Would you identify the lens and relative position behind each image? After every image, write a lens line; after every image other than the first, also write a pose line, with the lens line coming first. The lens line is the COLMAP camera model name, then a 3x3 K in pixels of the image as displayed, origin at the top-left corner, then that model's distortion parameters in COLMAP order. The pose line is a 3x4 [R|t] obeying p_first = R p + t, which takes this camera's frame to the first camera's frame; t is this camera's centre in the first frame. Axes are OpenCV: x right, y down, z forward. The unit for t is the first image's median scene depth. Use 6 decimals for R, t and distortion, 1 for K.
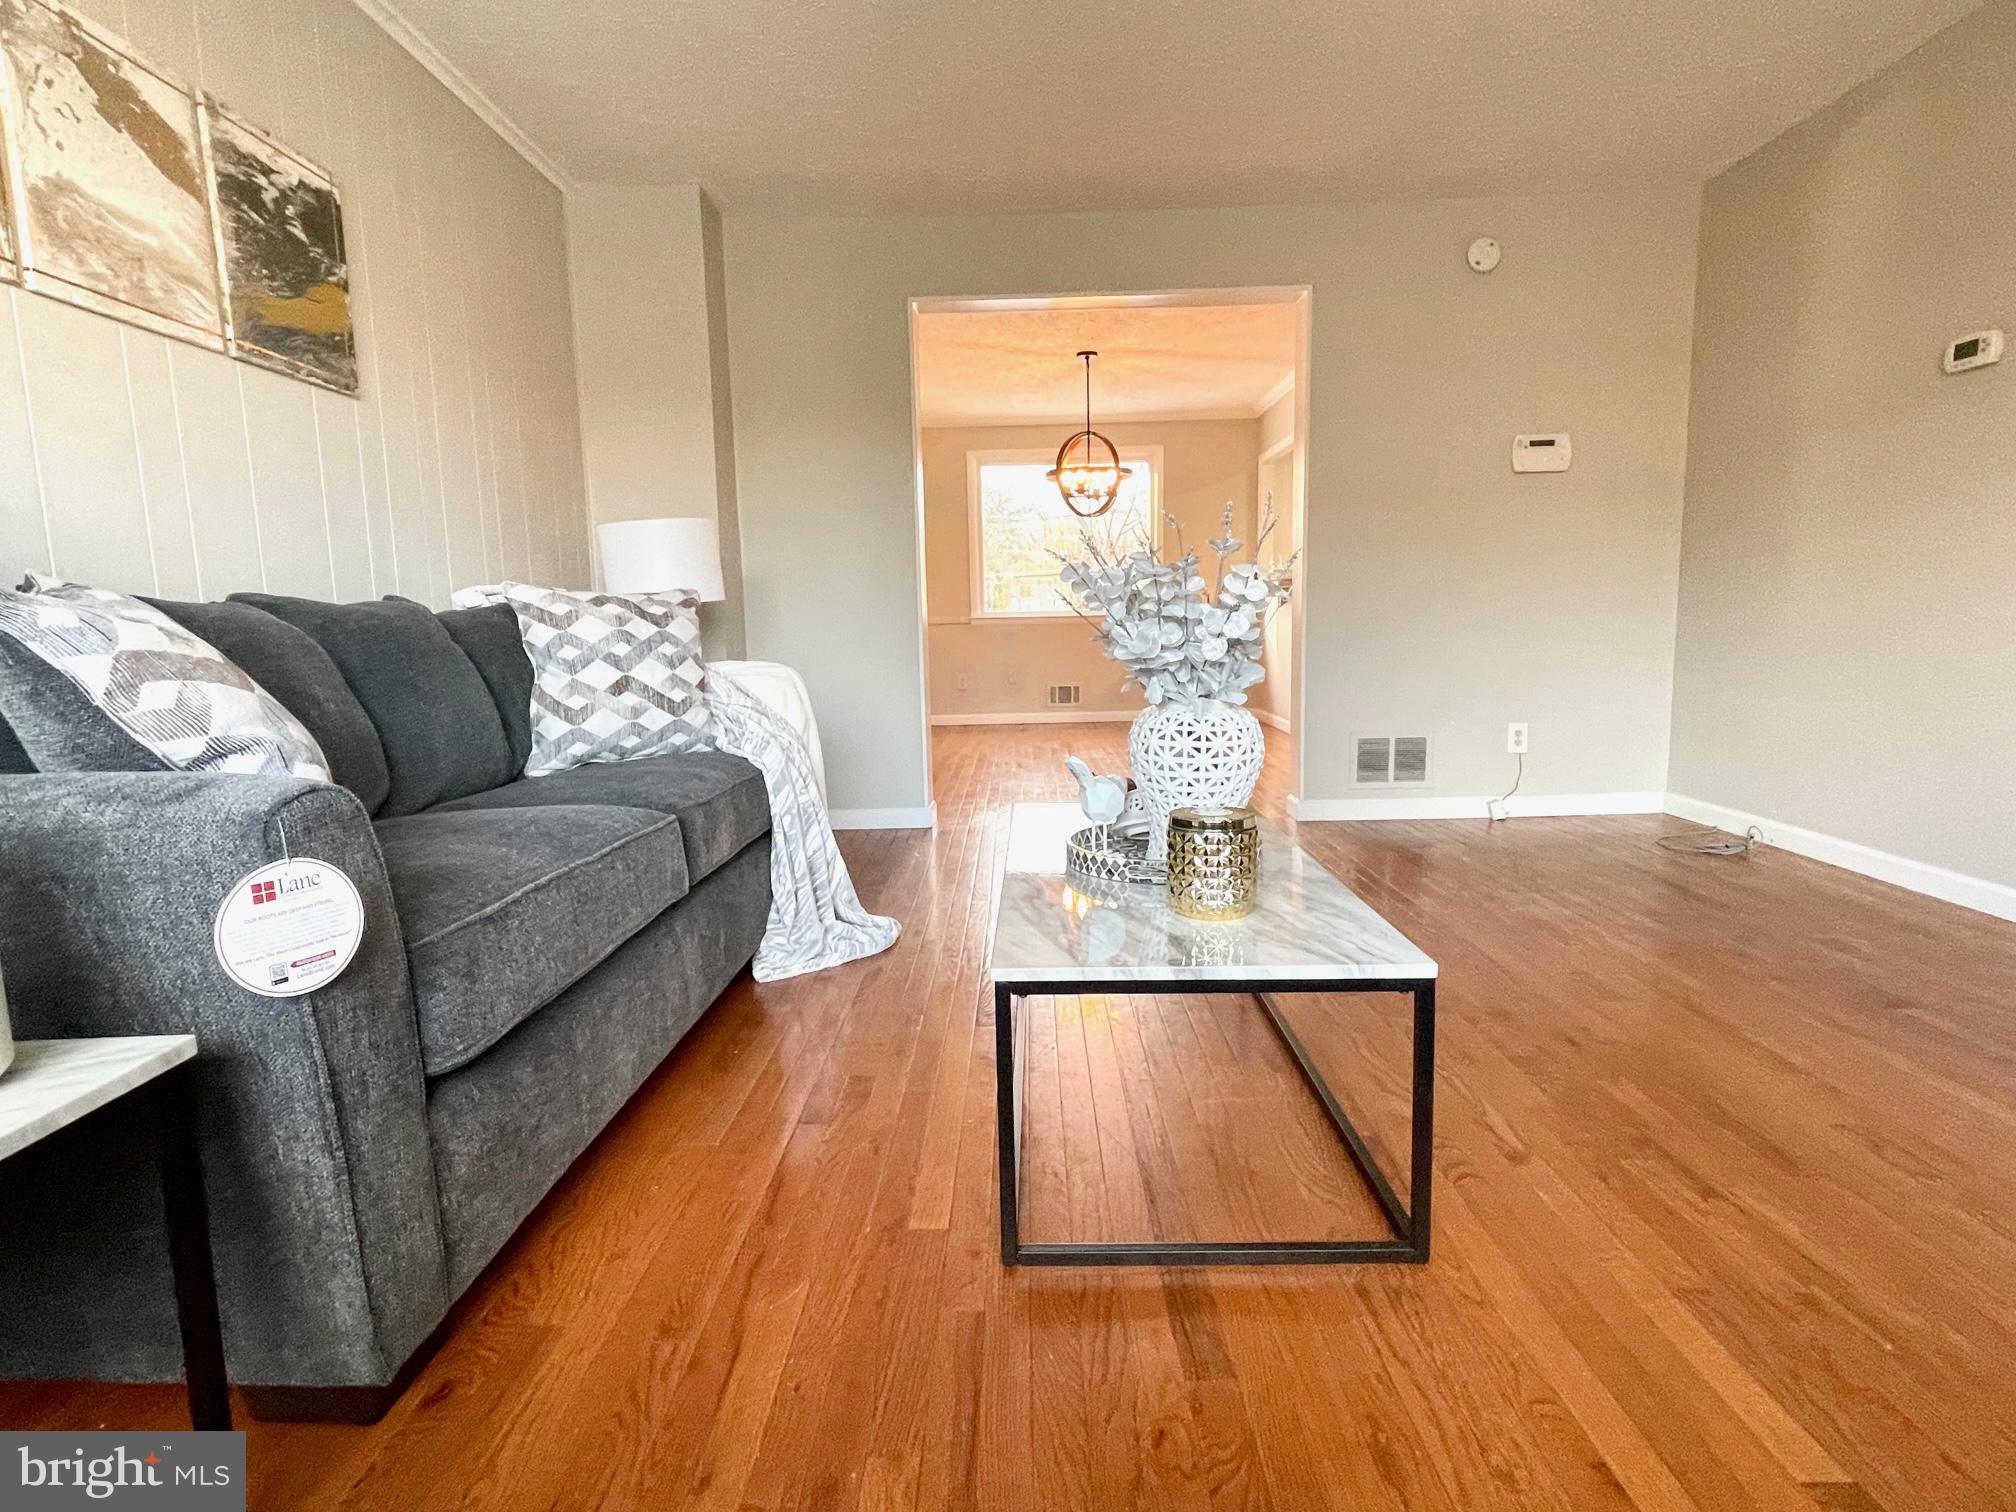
lens RADIAL K [[1016.3, 0, 1007.8], [0, 1016.3, 763.4], [0, 0, 1]] dist [-0.001378, -0.000401]
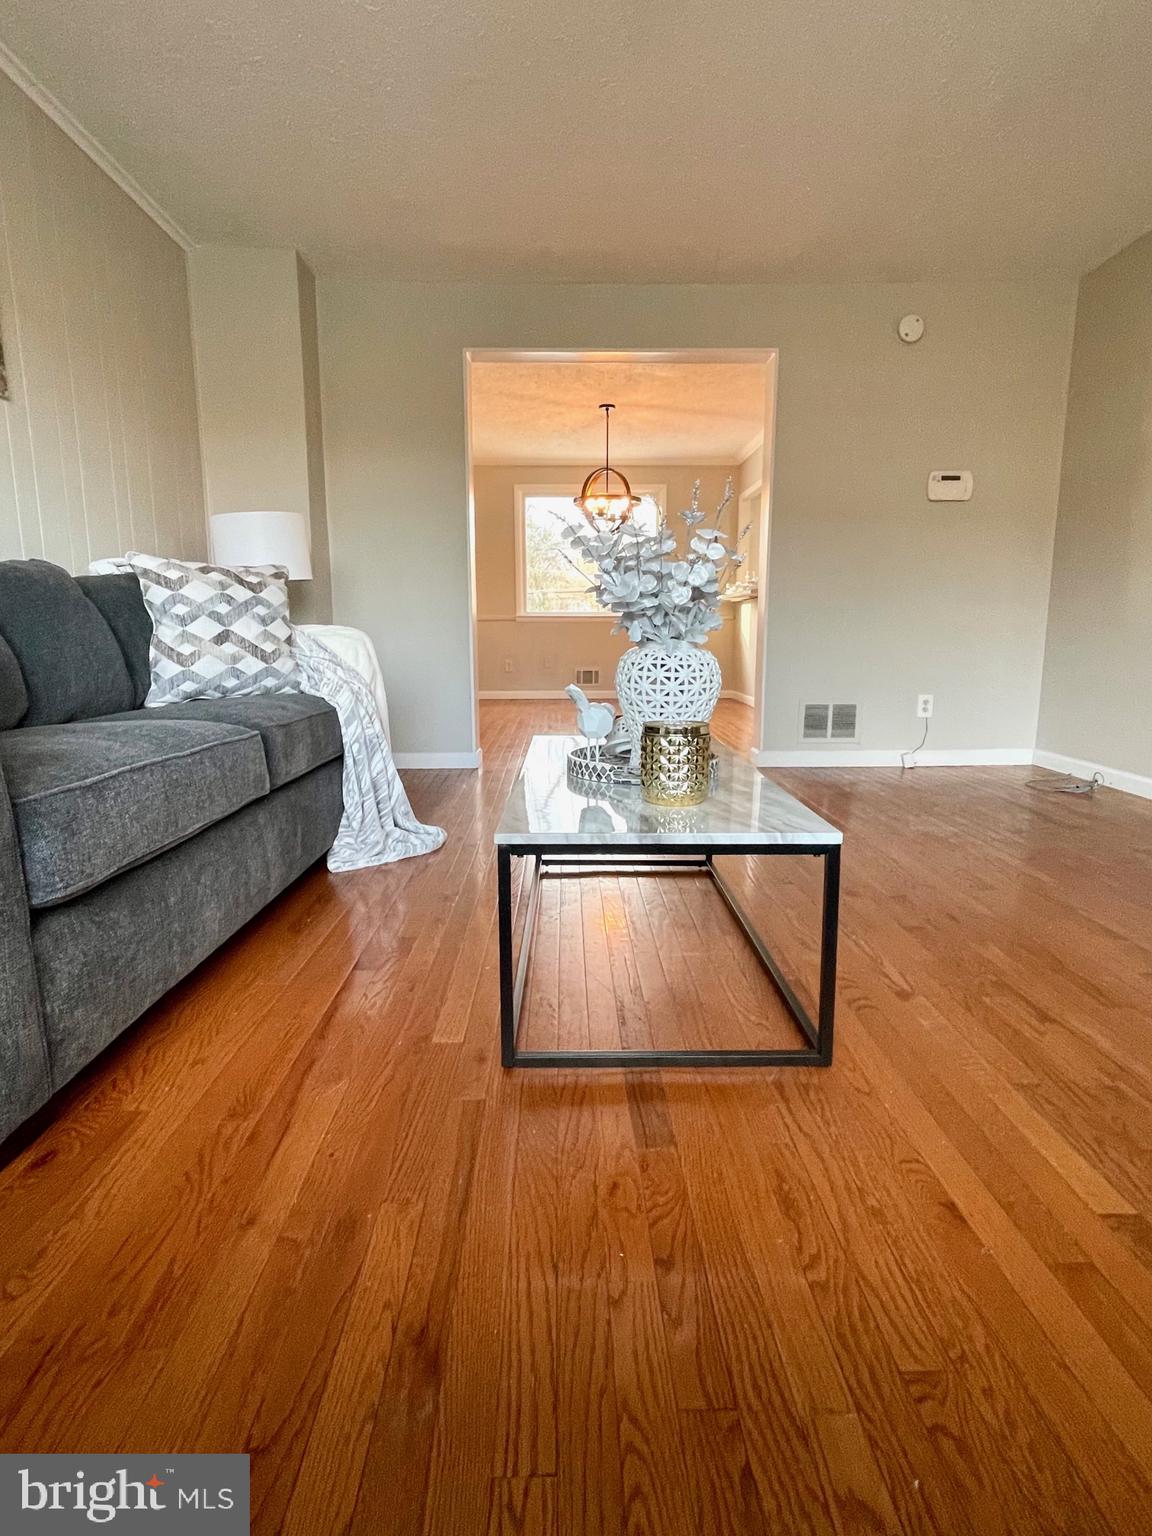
lens RADIAL K [[774.3, 0, 576.0], [0, 774.3, 768.0], [0, 0, 1]] dist [-0.001378, -0.000401]
pose [[0.999272, 0.015740, 0.034747, 0.032846], [-0.016925, 0.999275, 0.034099, 0.056382], [-0.034185, -0.034662, 0.998814, 0.024801]]
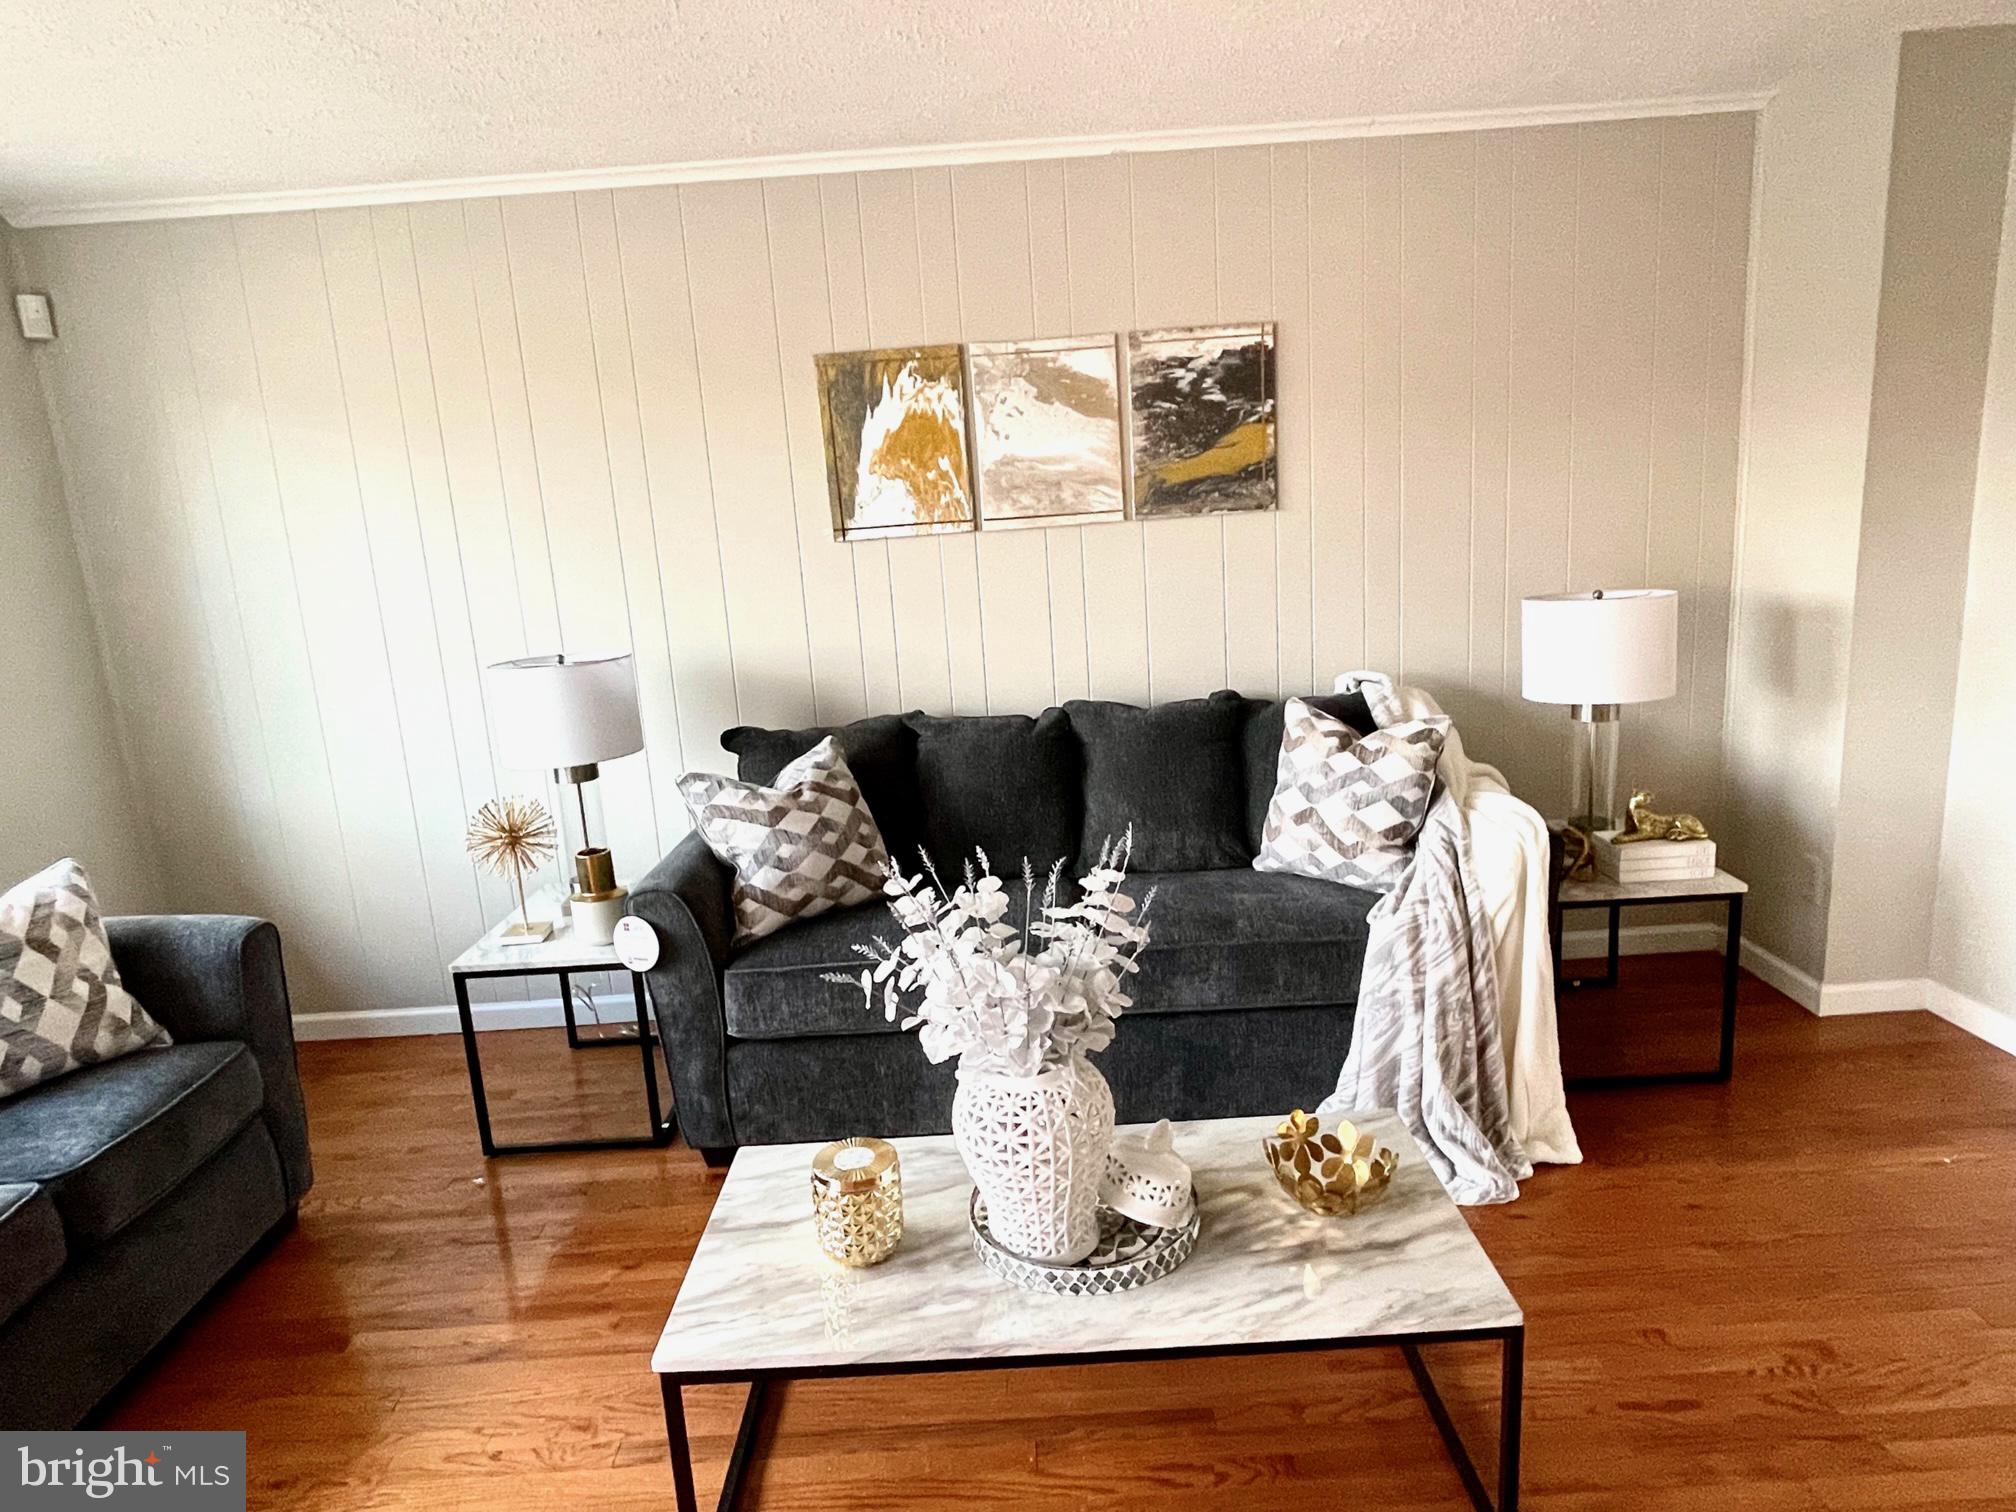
lens RADIAL K [[1237.3, 0, 1008.0], [0, 1237.3, 756.0], [0, 0, 1]] dist [-0.001590, -0.000197]
pose [[0.025793, 0.262306, -0.964640, 0.954260], [-0.073148, 0.962869, 0.259869, -0.522676], [0.996988, 0.063858, 0.044022, 0.781138]]
